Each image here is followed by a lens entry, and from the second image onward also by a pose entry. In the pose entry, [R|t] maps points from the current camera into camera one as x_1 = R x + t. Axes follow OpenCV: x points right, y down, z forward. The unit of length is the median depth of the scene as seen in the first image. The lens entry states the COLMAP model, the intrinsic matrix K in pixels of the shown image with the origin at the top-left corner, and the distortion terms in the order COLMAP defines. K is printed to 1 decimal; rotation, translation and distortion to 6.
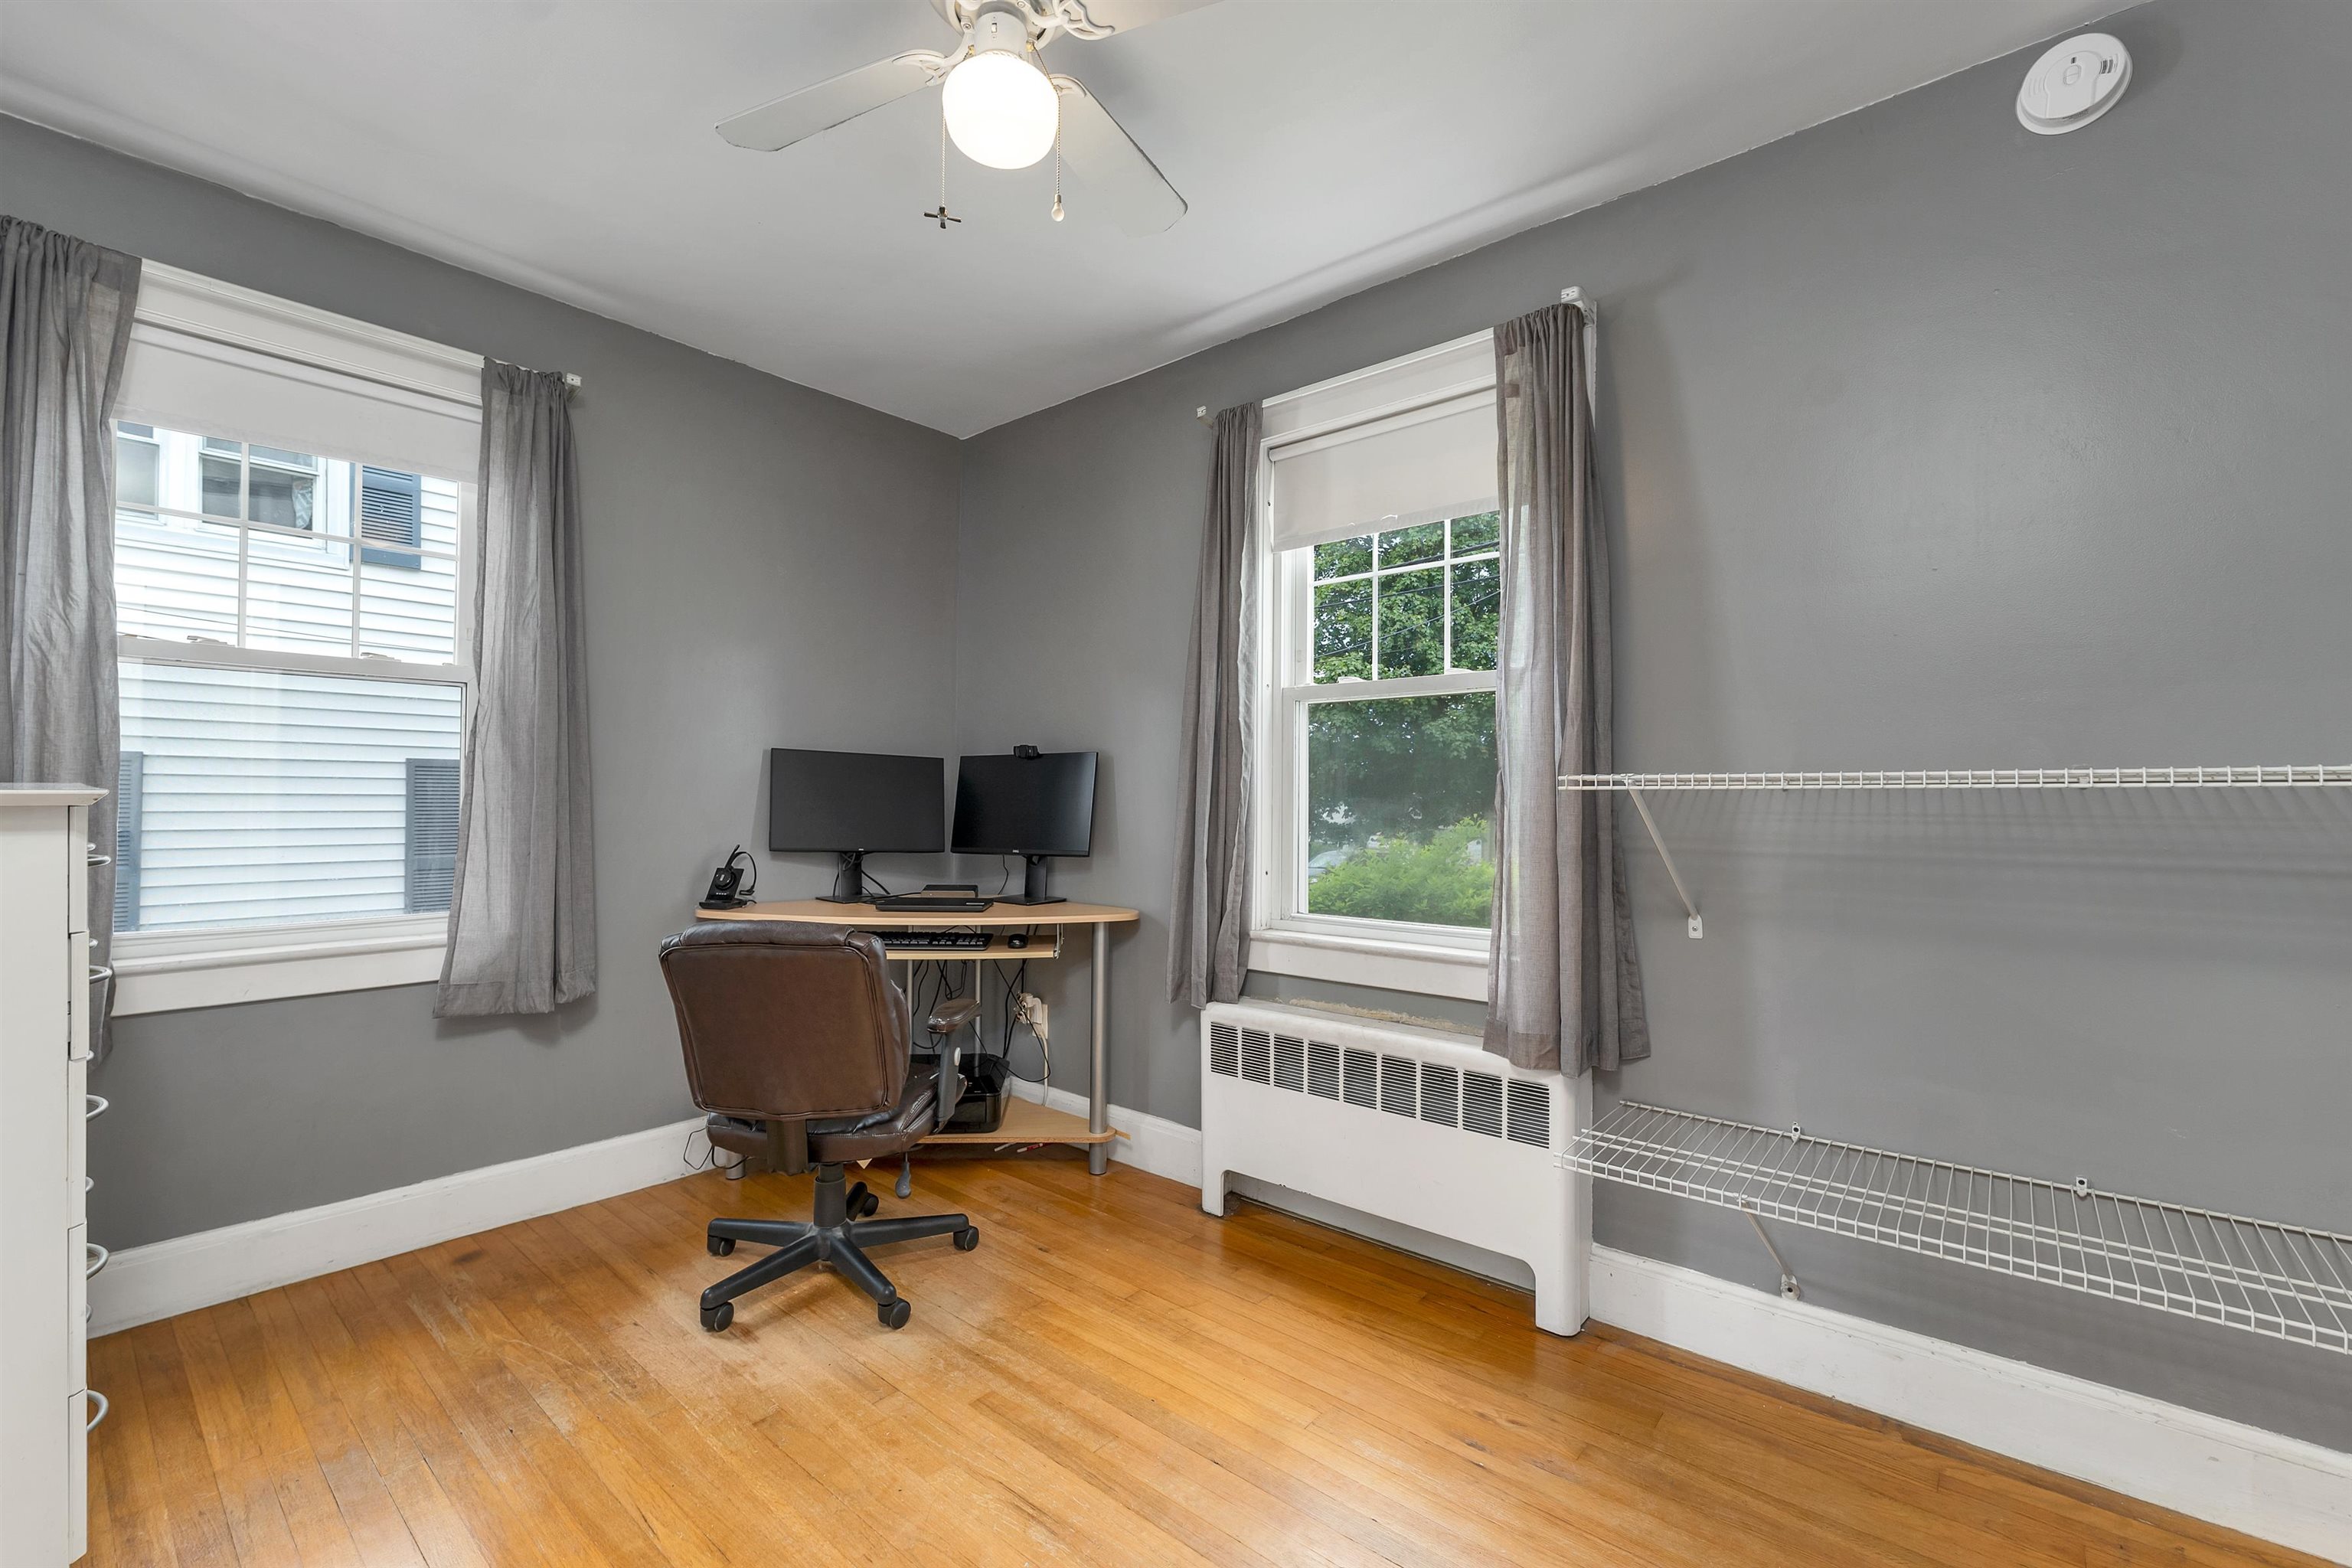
lens RADIAL K [[1006.9, 0, 1171.3], [0, 1006.9, 791.9], [0, 0, 1]] dist [-0.000018, 0.000000]
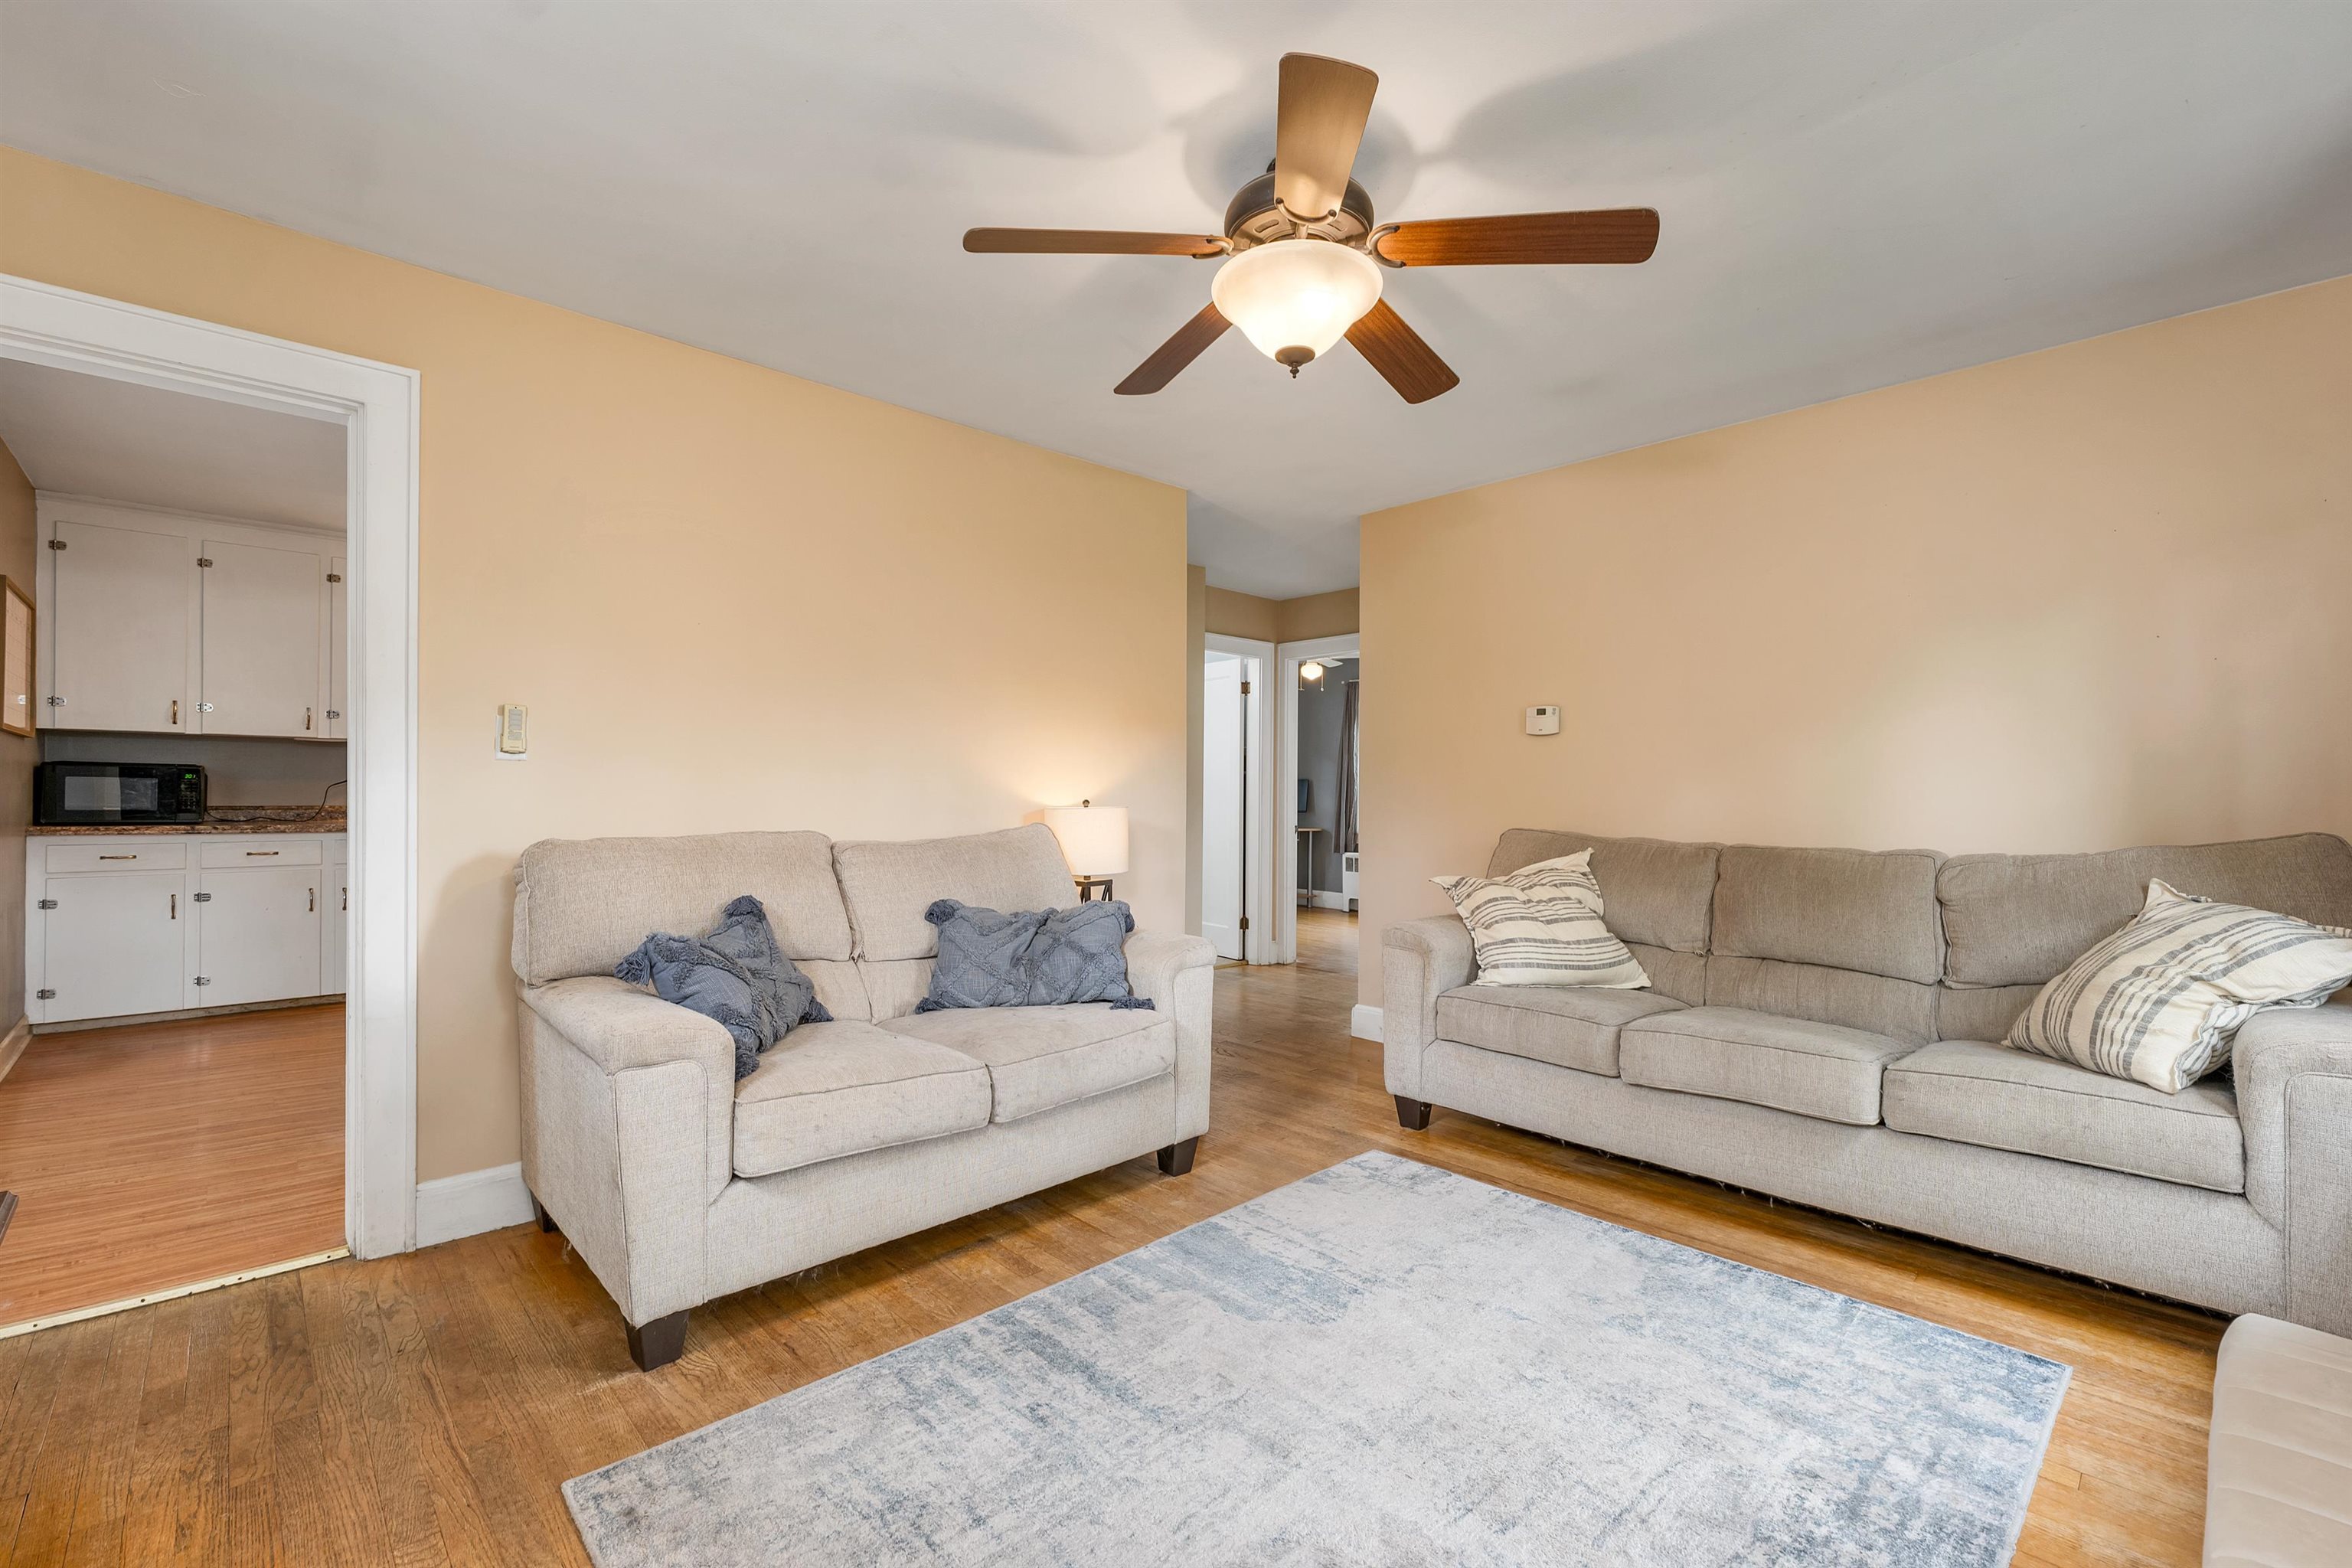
lens RADIAL K [[1006.9, 0, 1180.2], [0, 1006.9, 790.2], [0, 0, 1]] dist [-0.000018, 0.000000]
pose [[0.993818, 0.001402, -0.111013, -0.150363], [-0.001467, 0.999999, -0.000507, -0.014622], [0.111012, 0.000667, 0.993819, -2.673339]]
